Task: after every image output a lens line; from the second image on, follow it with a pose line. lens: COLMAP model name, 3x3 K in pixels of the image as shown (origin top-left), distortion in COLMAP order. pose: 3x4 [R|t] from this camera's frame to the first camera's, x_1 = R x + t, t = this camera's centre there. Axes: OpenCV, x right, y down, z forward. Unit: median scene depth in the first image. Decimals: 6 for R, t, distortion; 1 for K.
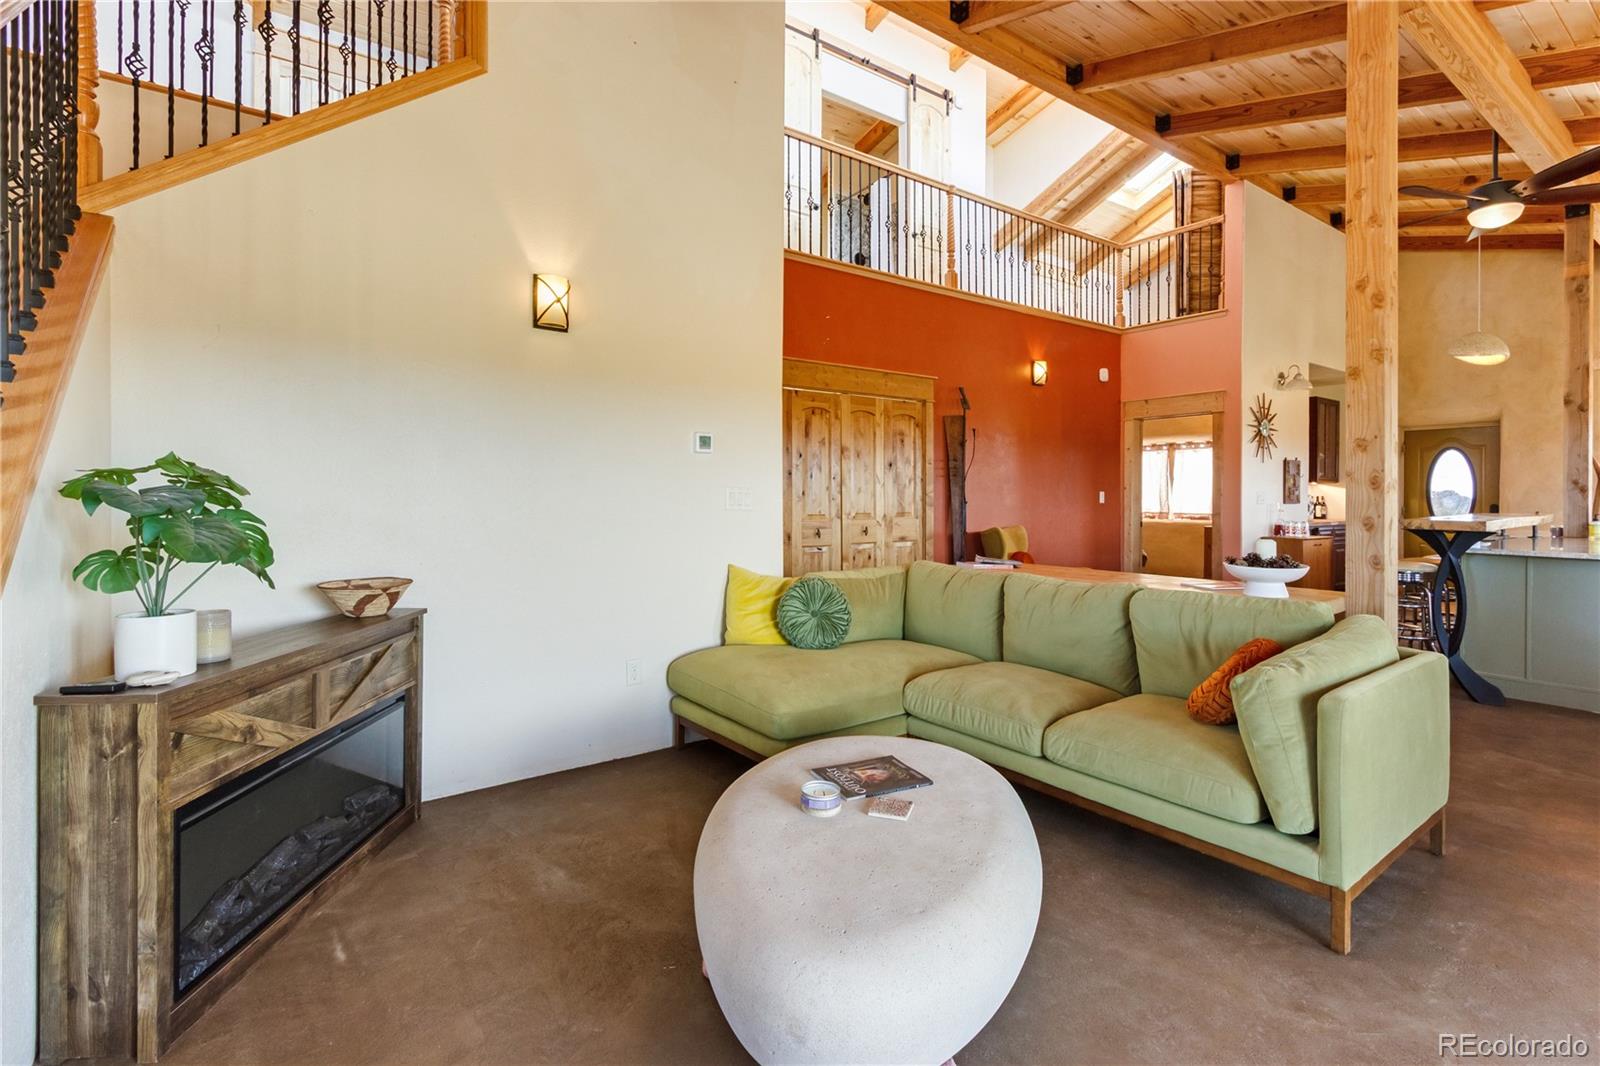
lens RADIAL K [[748.4, 0, 824.0], [0, 748.4, 495.2], [0, 0, 1]] dist [0.028517, -0.000103]
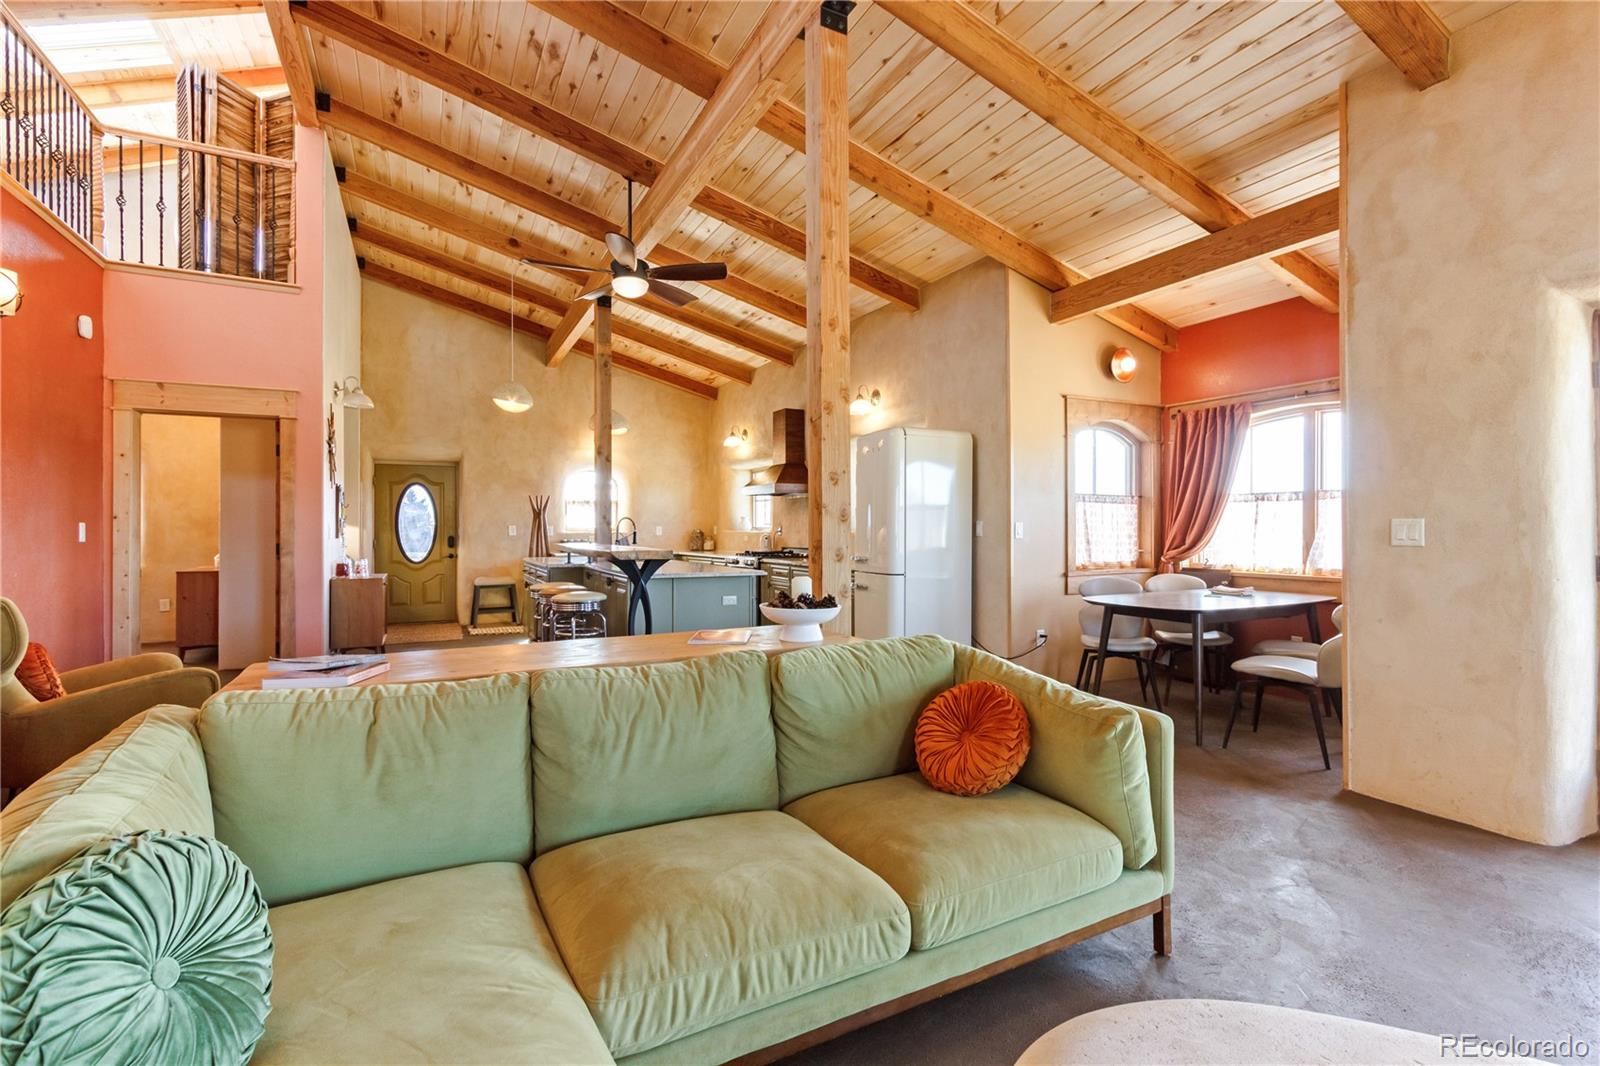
lens RADIAL K [[733.0, 0, 807.4], [0, 733.0, 527.2], [0, 0, 1]] dist [0.003352, -0.000184]
pose [[0.165597, -0.000393, 0.986193, -0.140158], [0.002048, 0.999998, 0.000055, -0.000114], [-0.986191, 0.002011, 0.165598, 0.439121]]
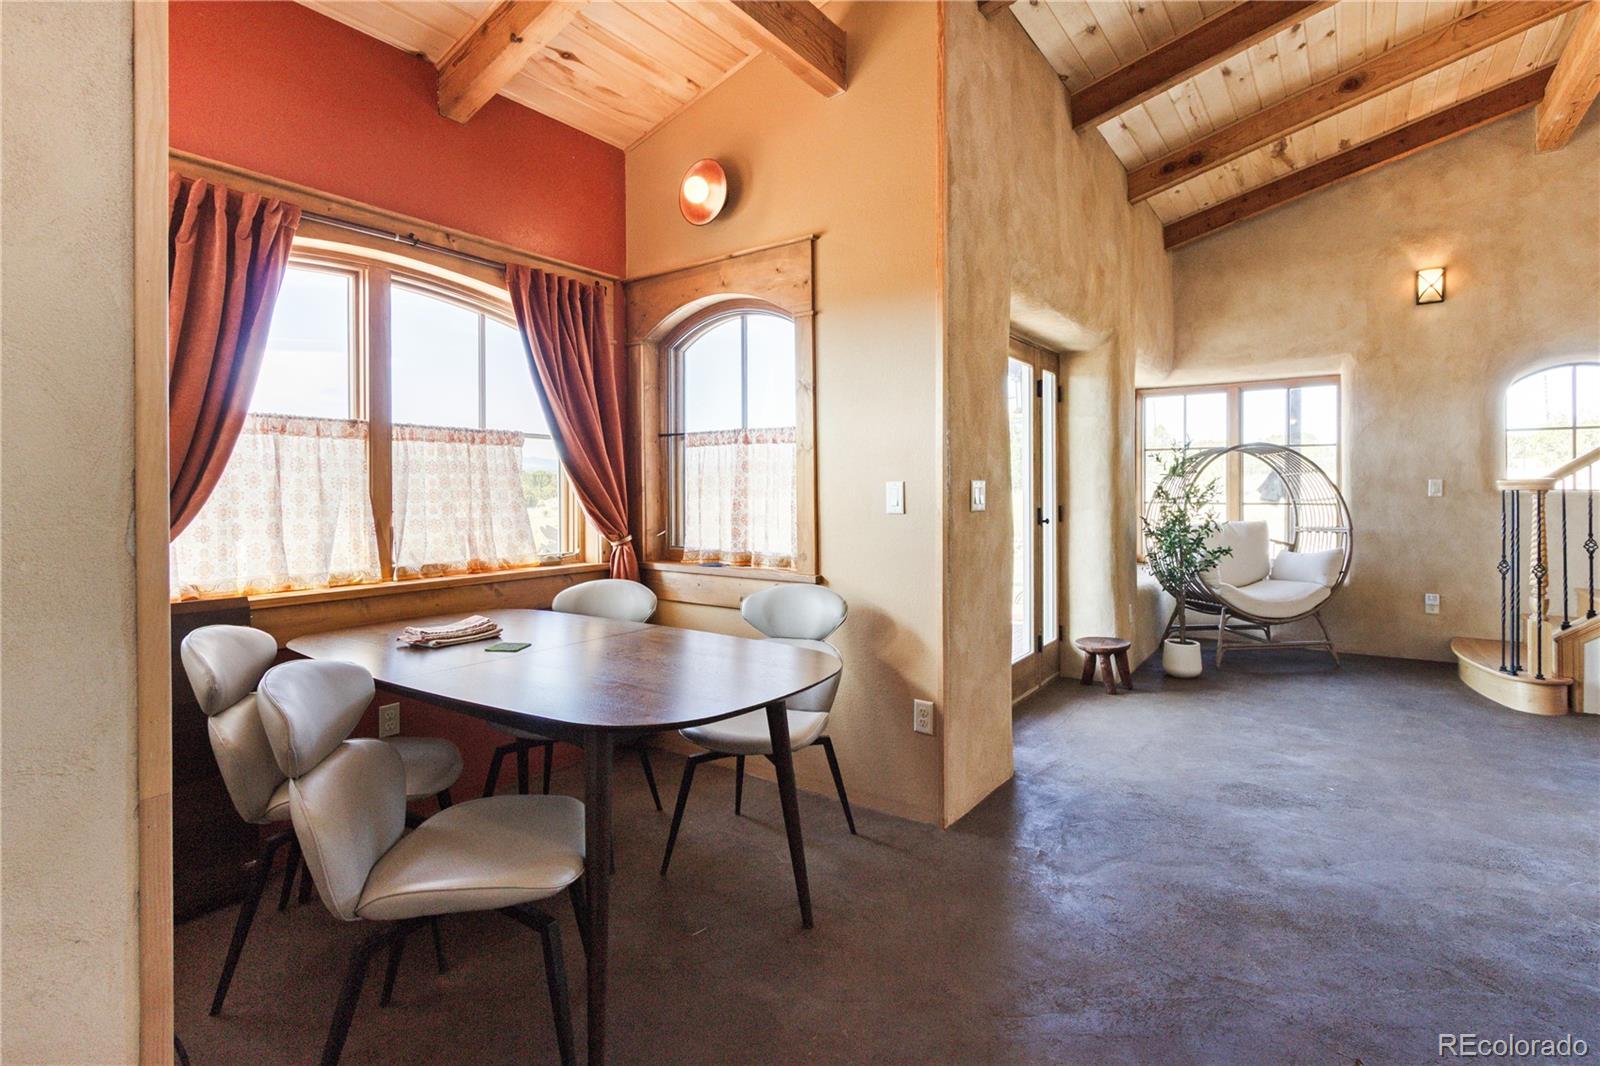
lens RADIAL K [[762.3, 0, 817.9], [0, 762.3, 489.0], [0, 0, 1]] dist [0.001795, -0.000908]
pose [[-0.952385, 0.001876, -0.304891, 0.669706], [0.001807, 0.999998, 0.000508, -0.000227], [0.304891, -0.000067, -0.952387, 0.530352]]
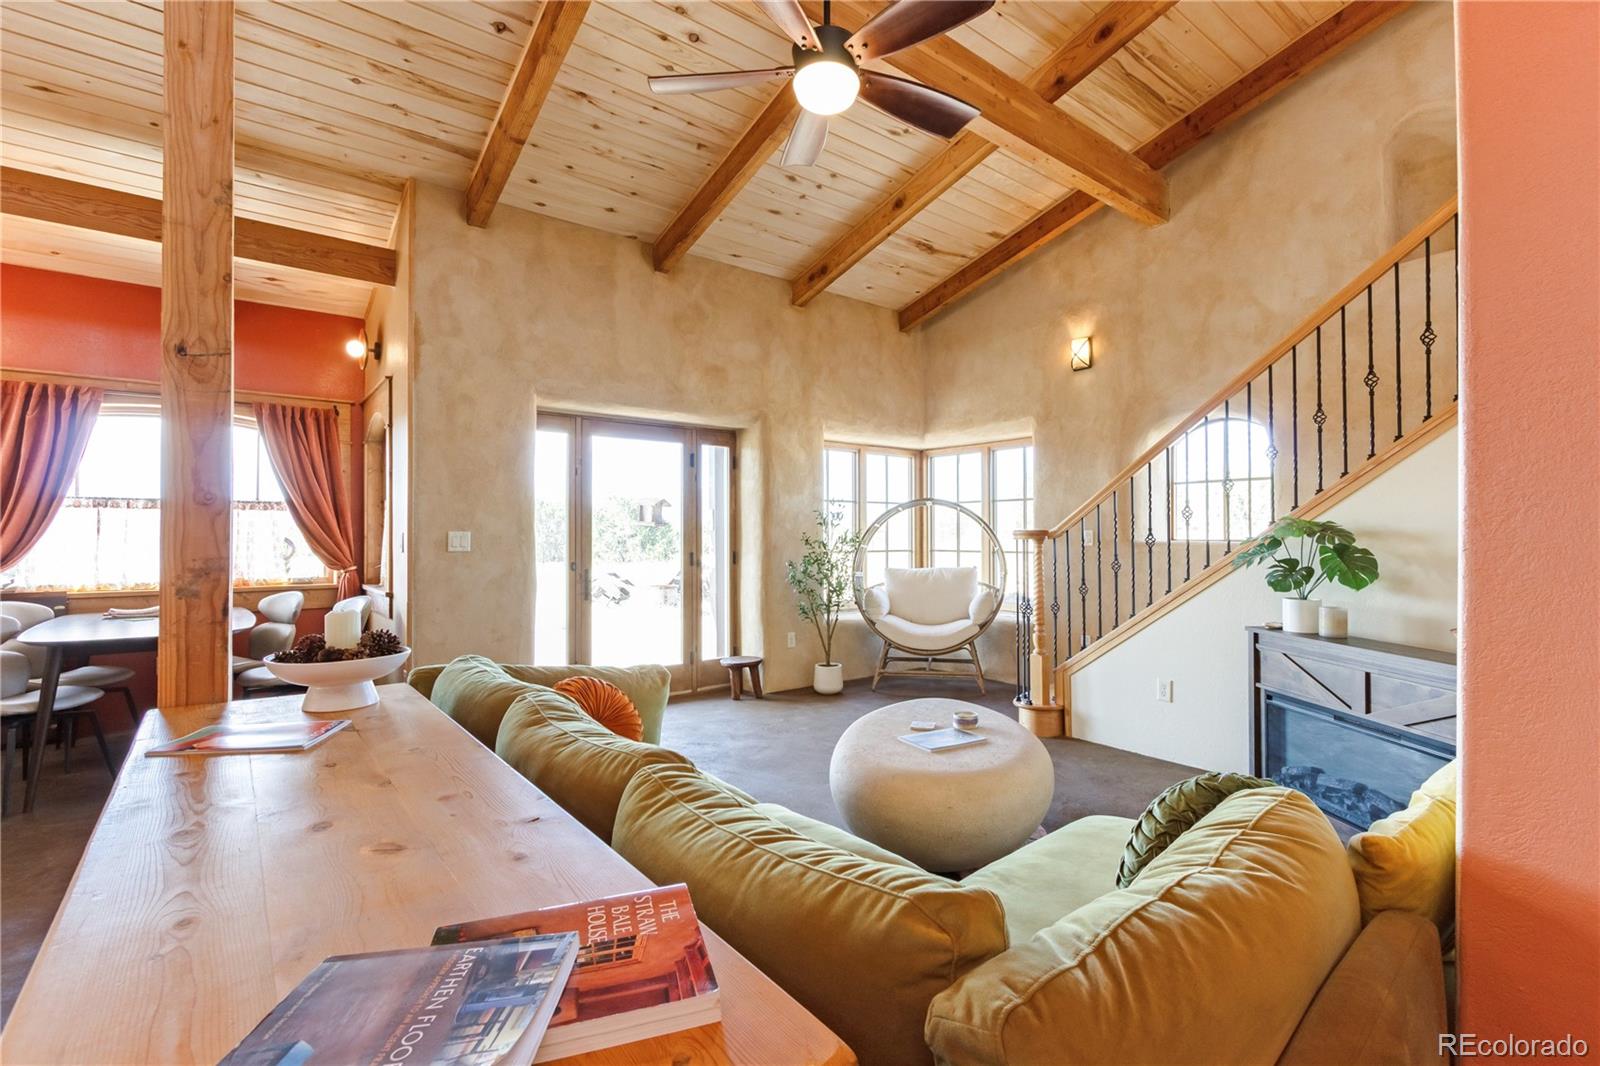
lens RADIAL K [[733.0, 0, 807.4], [0, 733.0, 527.2], [0, 0, 1]] dist [0.003352, -0.000184]
pose [[-0.999773, -0.001171, -0.021251, 0.117343], [-0.000865, 0.999896, -0.014404, 0.000489], [0.021265, -0.014383, -0.999670, 0.813339]]
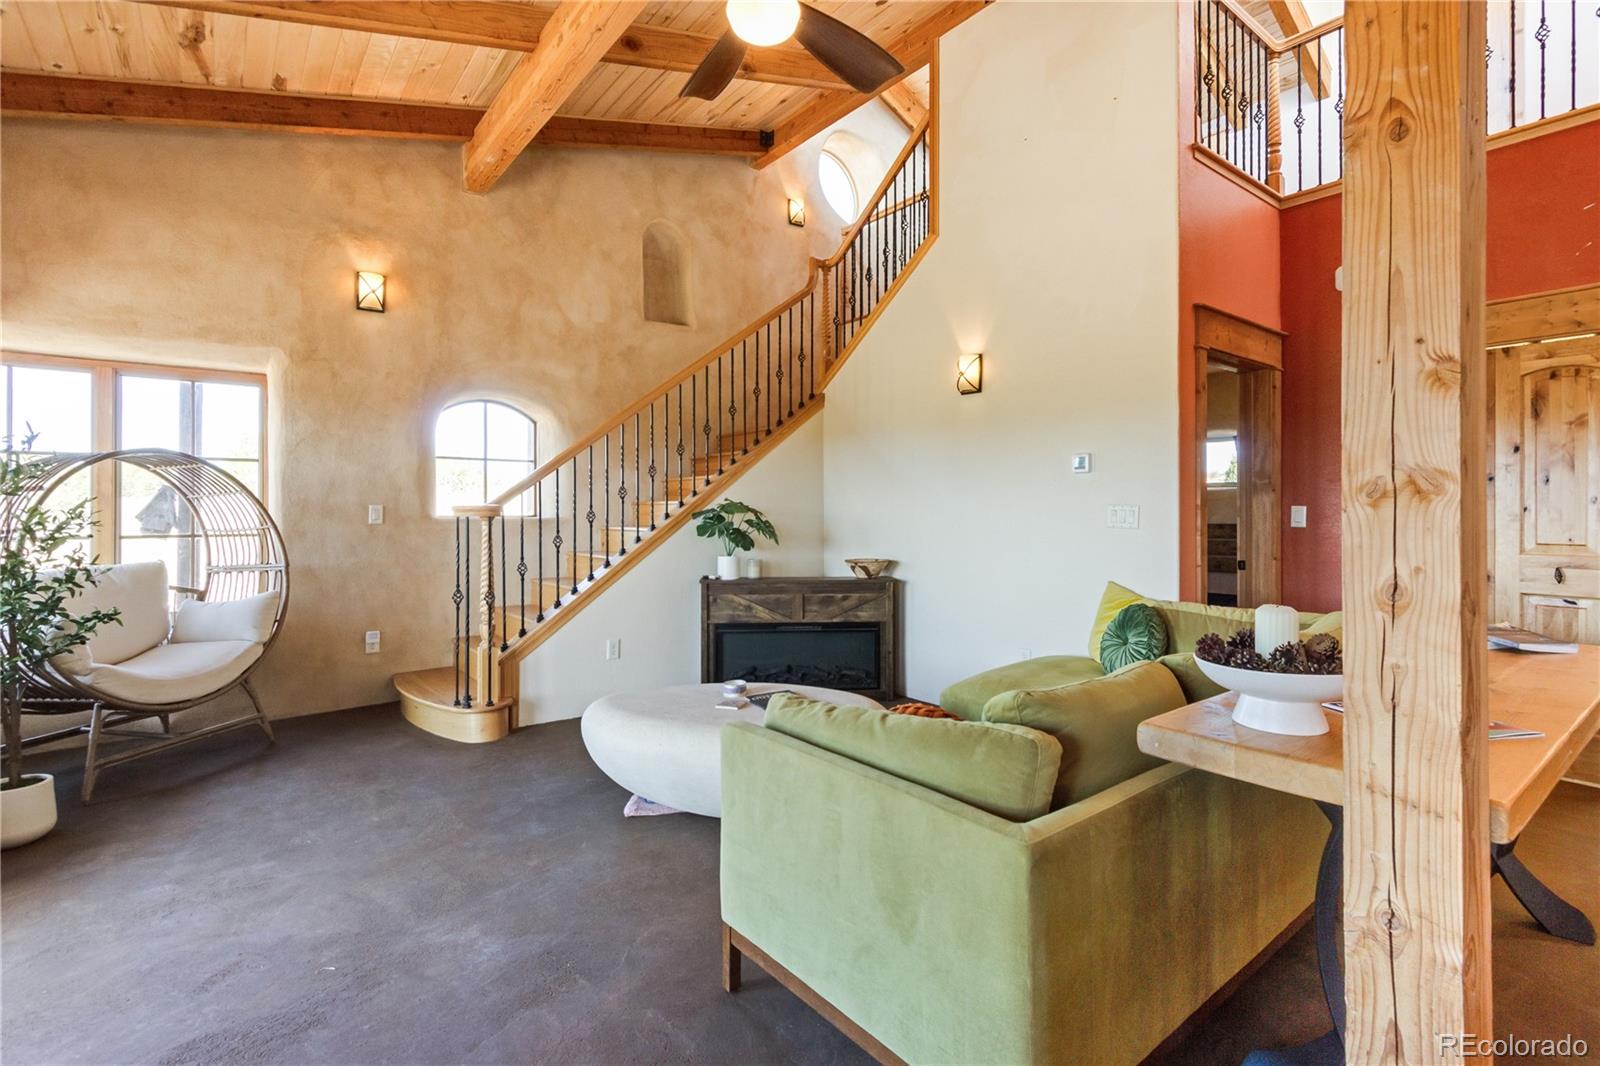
lens RADIAL K [[747.5, 0, 822.4], [0, 747.5, 514.0], [0, 0, 1]] dist [-0.000071, -0.001112]
pose [[0.029631, 0.000114, -0.999561, 0.529320], [0.001911, 0.999998, 0.000171, 0.000373], [0.999559, -0.001915, 0.029630, 0.363035]]
